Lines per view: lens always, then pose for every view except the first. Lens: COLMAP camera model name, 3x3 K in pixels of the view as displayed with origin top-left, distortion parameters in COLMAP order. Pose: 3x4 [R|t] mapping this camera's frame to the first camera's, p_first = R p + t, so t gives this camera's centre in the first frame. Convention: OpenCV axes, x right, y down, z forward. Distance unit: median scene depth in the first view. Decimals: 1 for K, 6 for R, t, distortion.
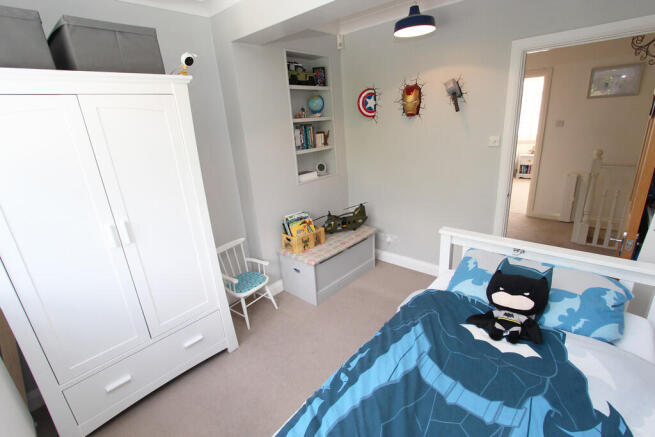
lens RADIAL K [[303.0, 0, 333.7], [0, 303.0, 216.6], [0, 0, 1]] dist [-0.003914, -0.000654]
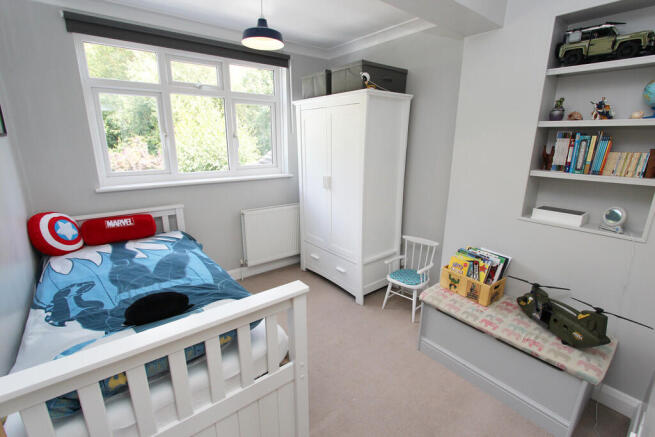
lens RADIAL K [[303.0, 0, 331.2], [0, 303.0, 220.6], [0, 0, 1]] dist [-0.003914, -0.000654]
pose [[-0.157826, 0.318528, -0.934682, 0.624536], [-0.307612, 0.883586, 0.353057, -0.226862], [0.938331, 0.343242, -0.041470, 0.682790]]
